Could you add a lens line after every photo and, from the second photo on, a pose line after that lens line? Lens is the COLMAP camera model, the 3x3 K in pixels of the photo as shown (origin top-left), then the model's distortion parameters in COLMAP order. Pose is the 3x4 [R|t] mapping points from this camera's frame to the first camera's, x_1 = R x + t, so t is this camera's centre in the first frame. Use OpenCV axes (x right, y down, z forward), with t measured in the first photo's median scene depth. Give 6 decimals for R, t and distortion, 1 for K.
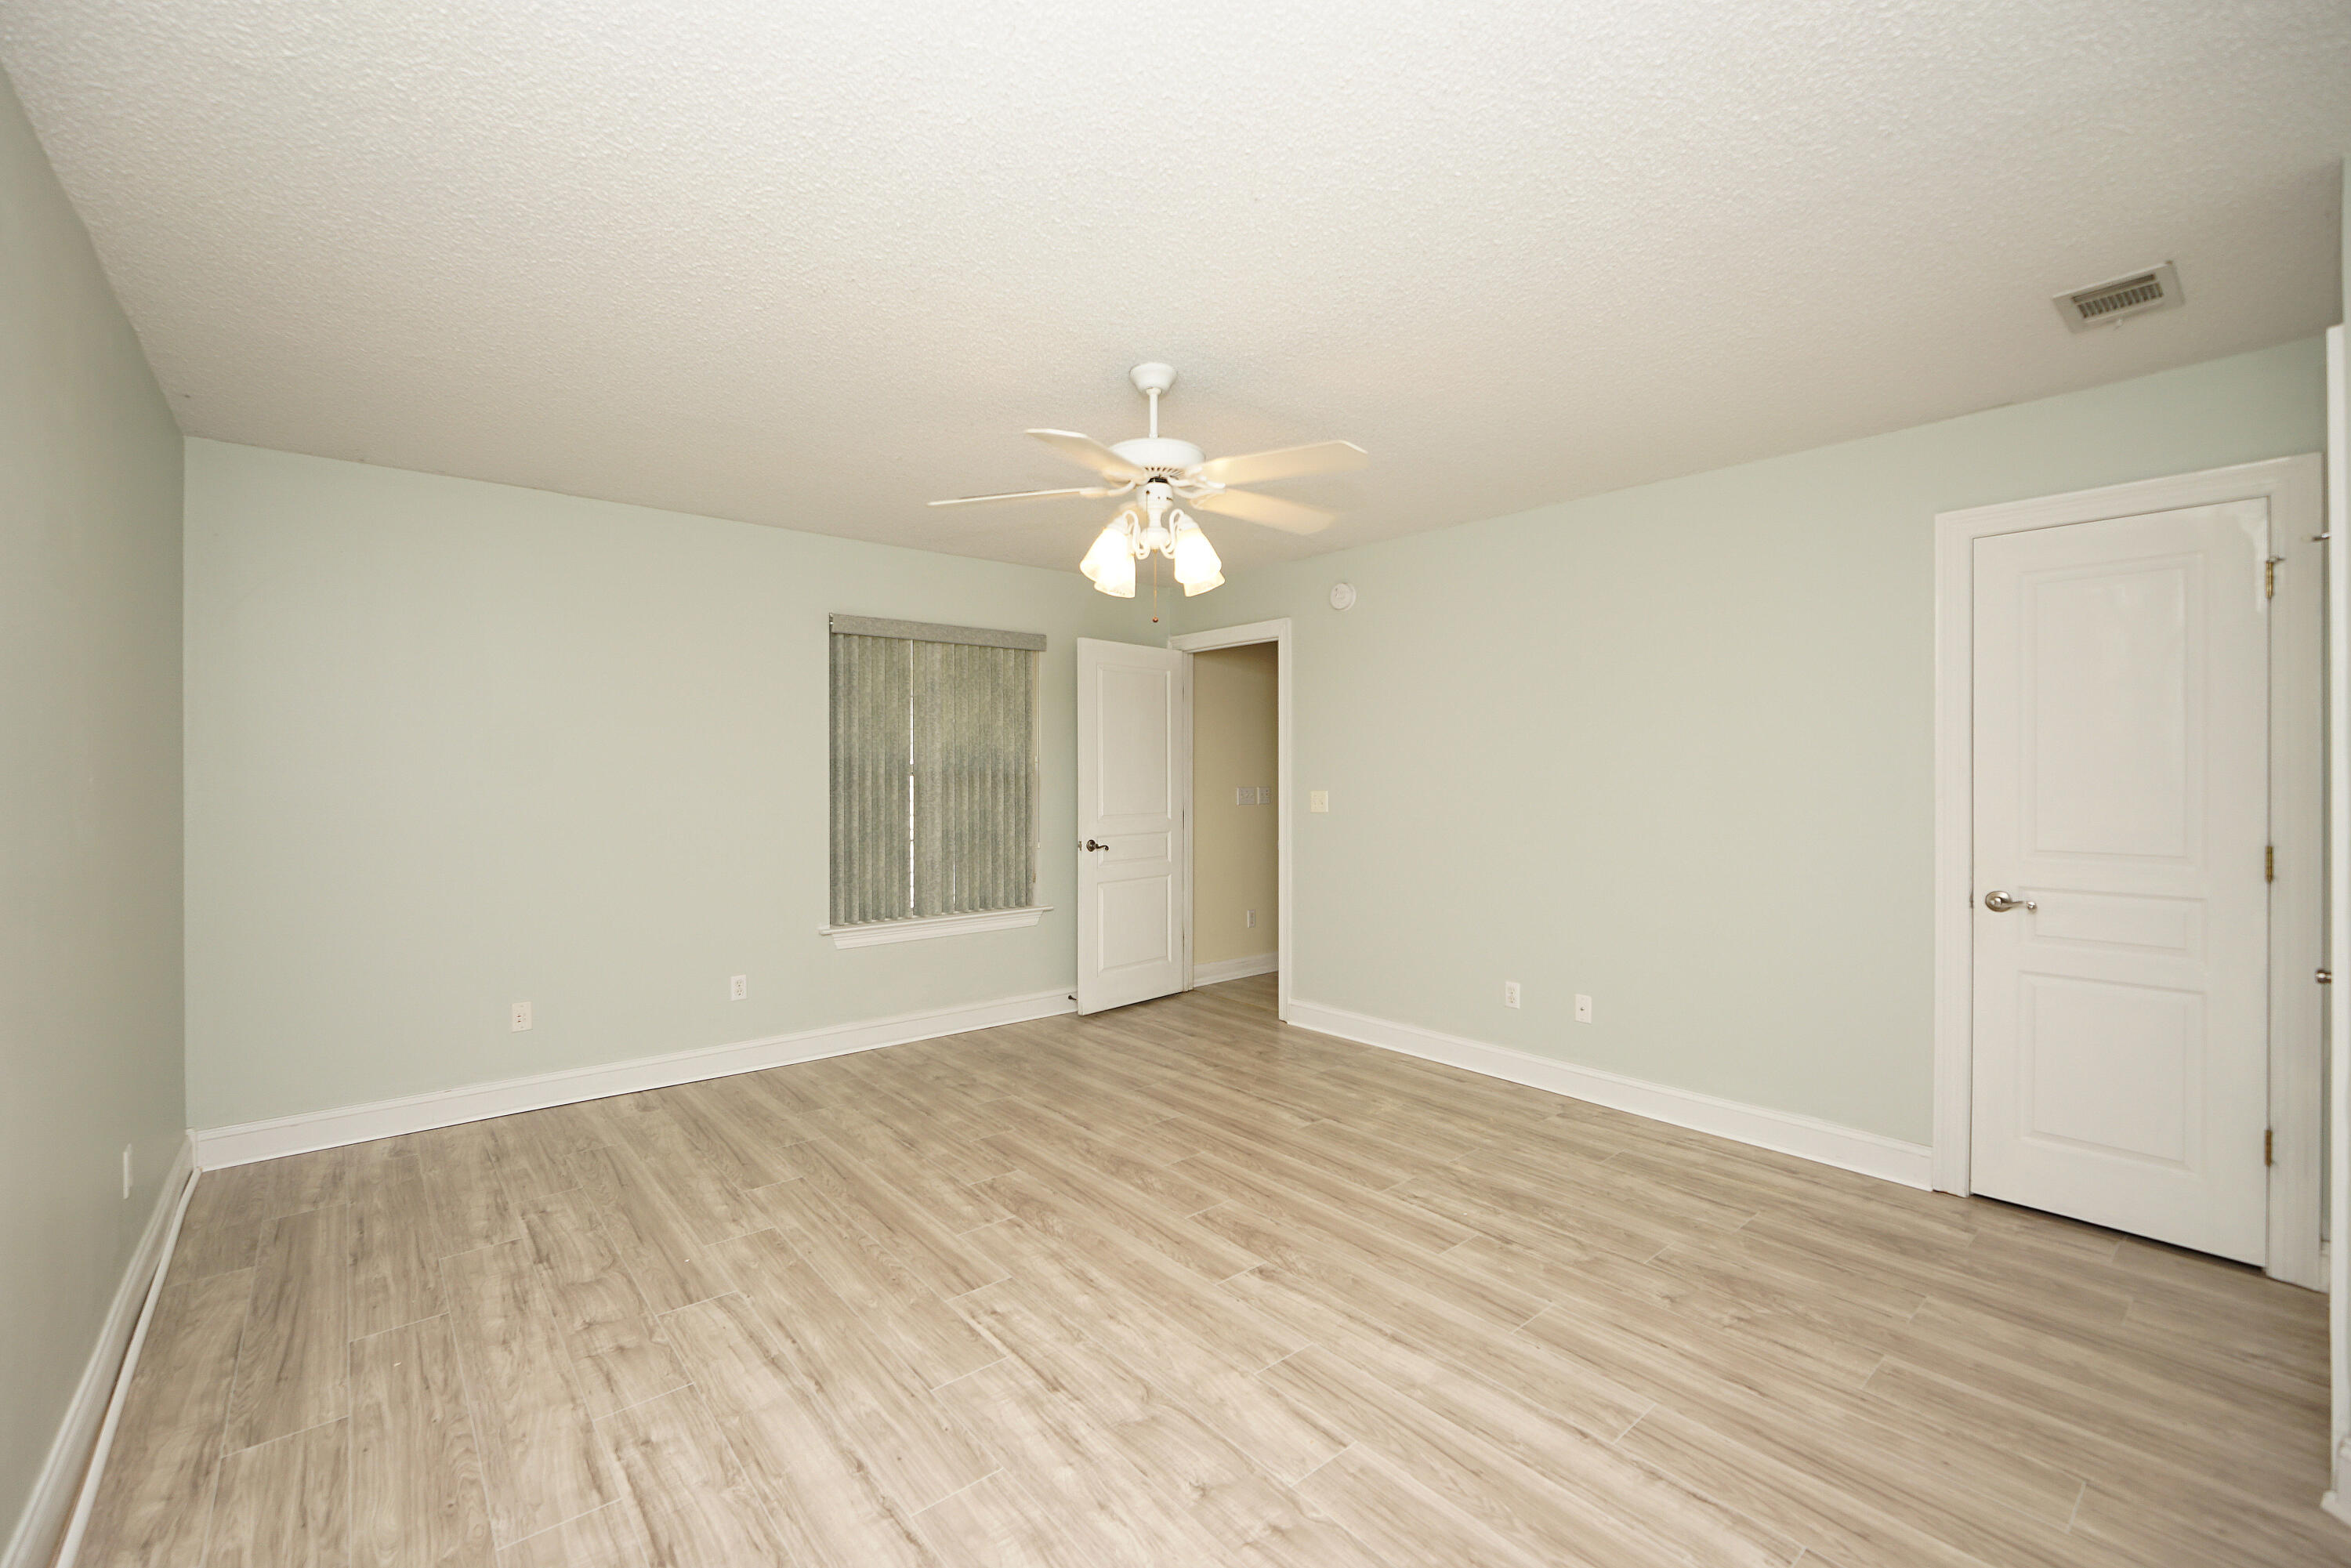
lens RADIAL K [[993.0, 0, 1146.9], [0, 993.0, 773.5], [0, 0, 1]] dist [-0.014640, 0.007083]
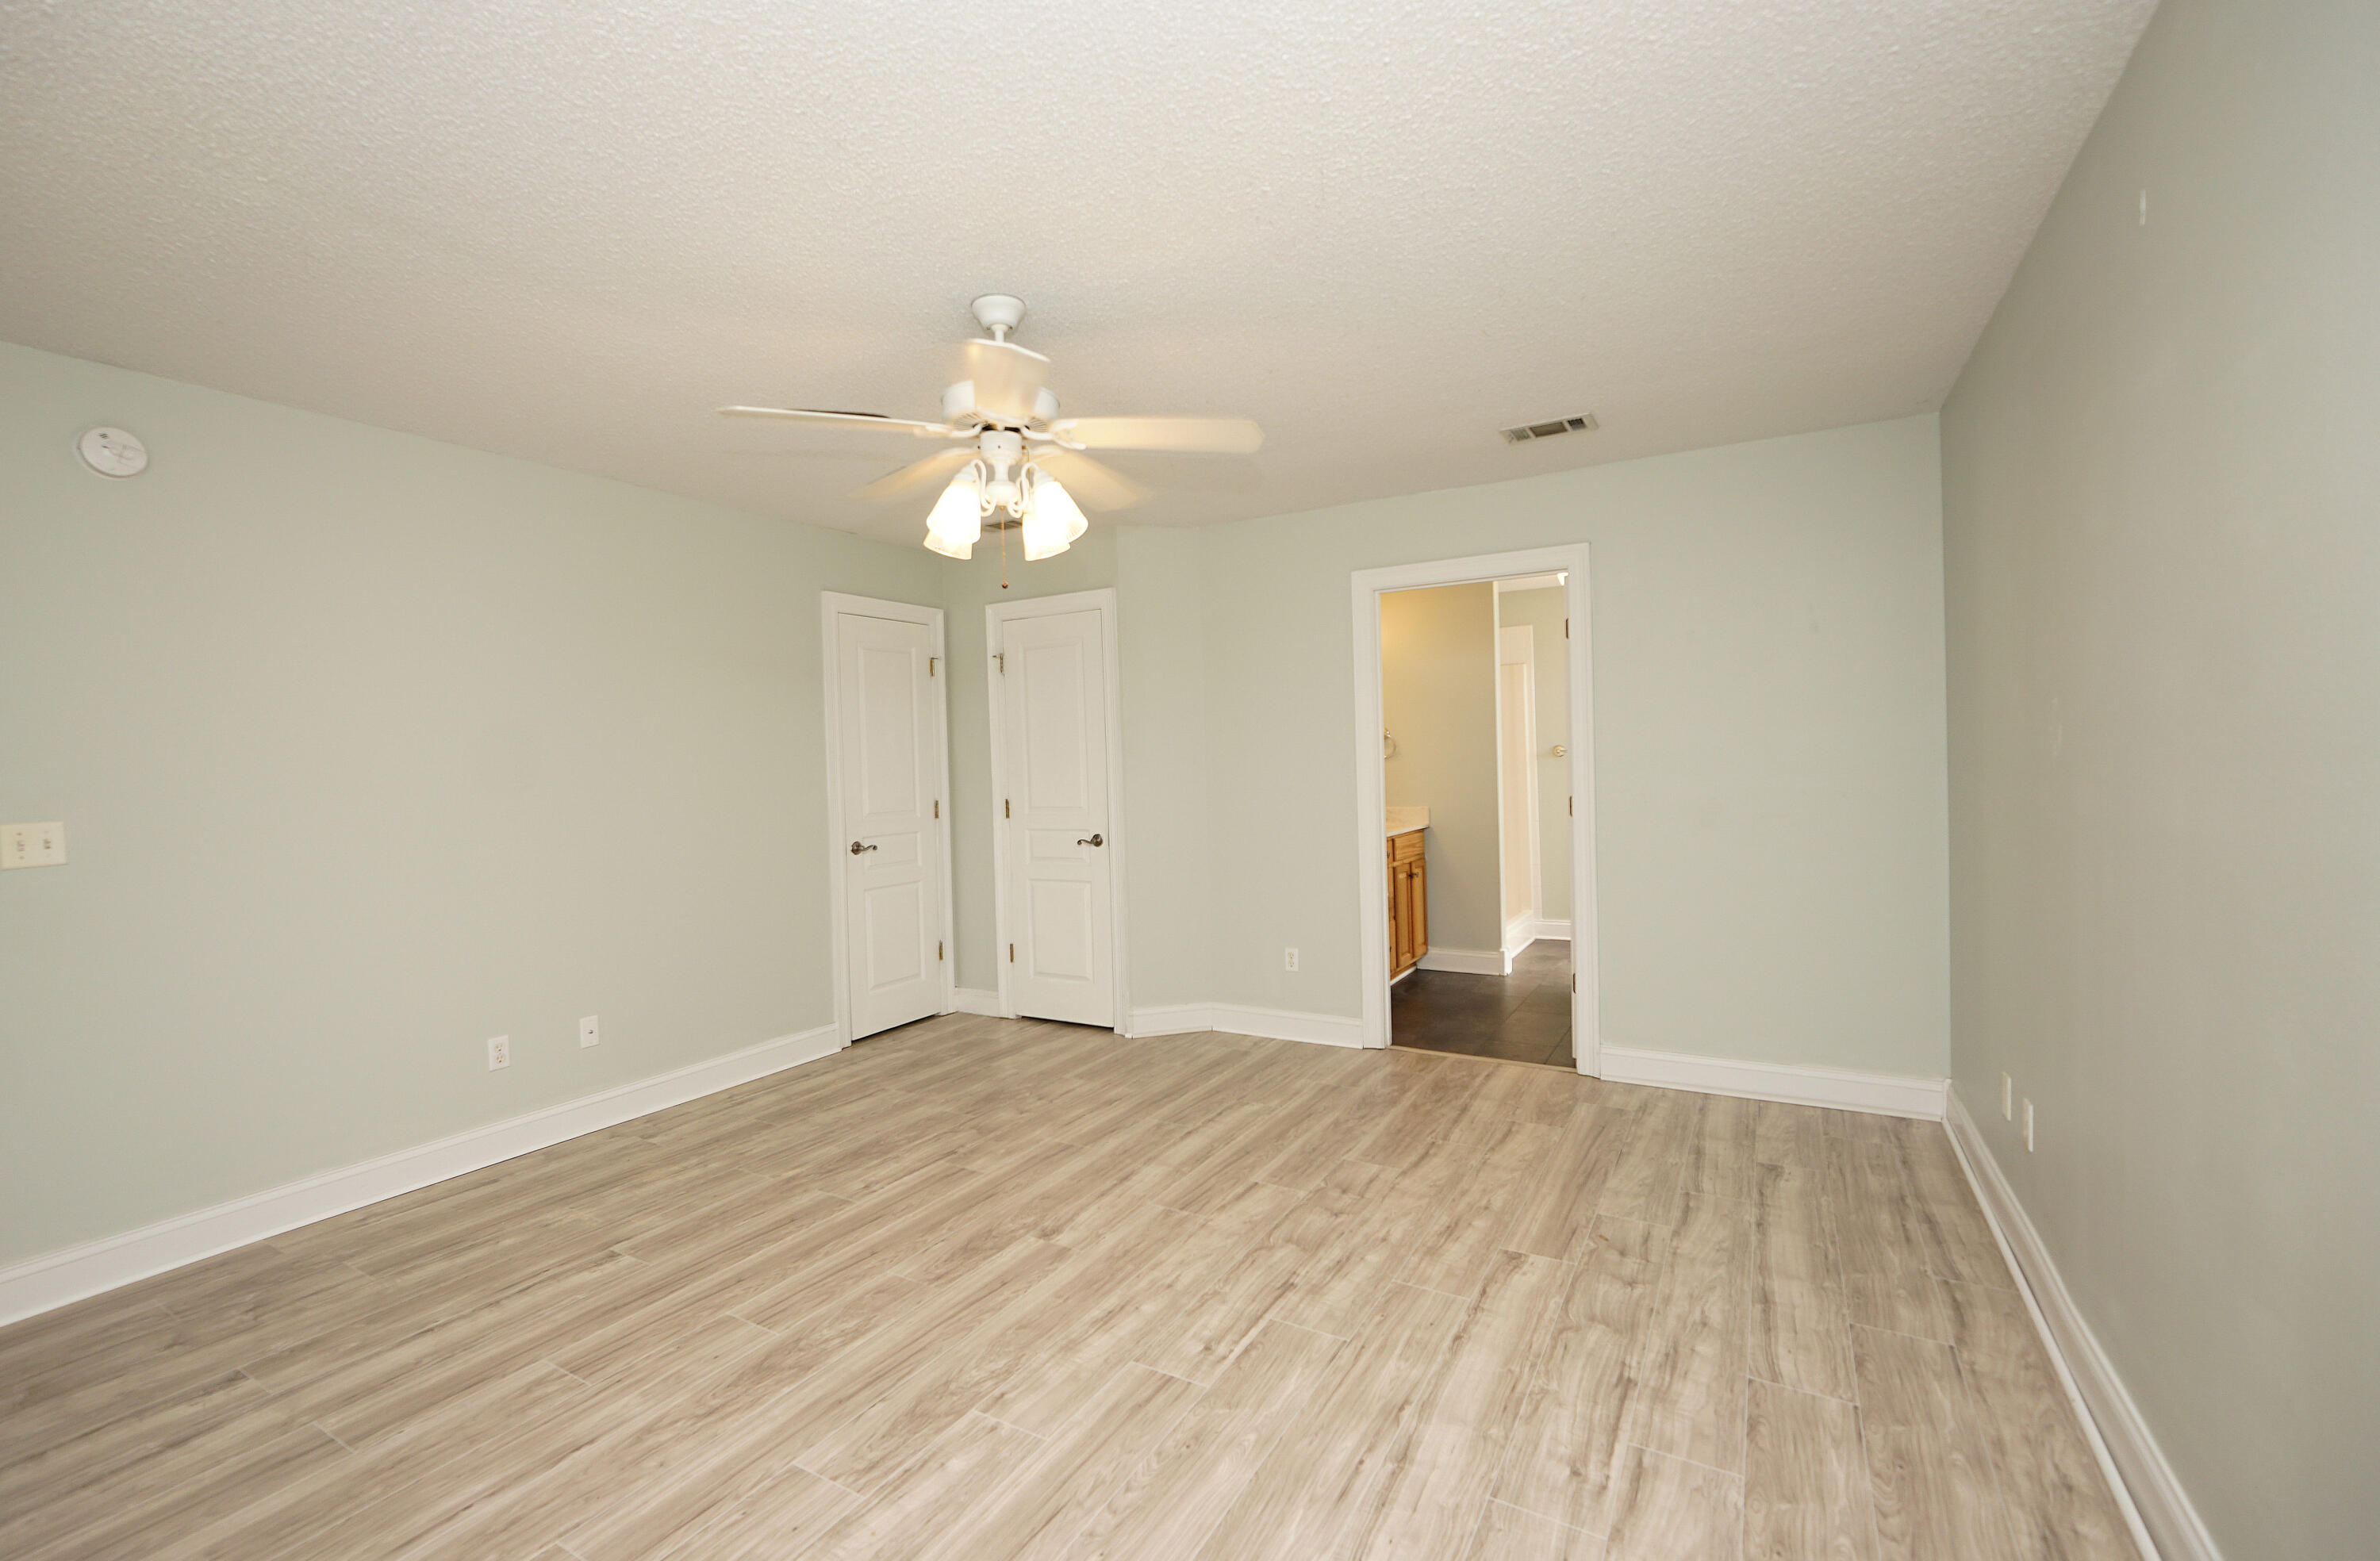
lens RADIAL K [[1020.7, 0, 1162.6], [0, 1020.7, 778.3], [0, 0, 1]] dist [-0.025973, 0.008495]
pose [[-0.343304, -0.005863, 0.939206, -0.891899], [0.028629, 0.999451, 0.016704, 0.005254], [-0.938788, 0.032623, -0.342947, 1.184020]]
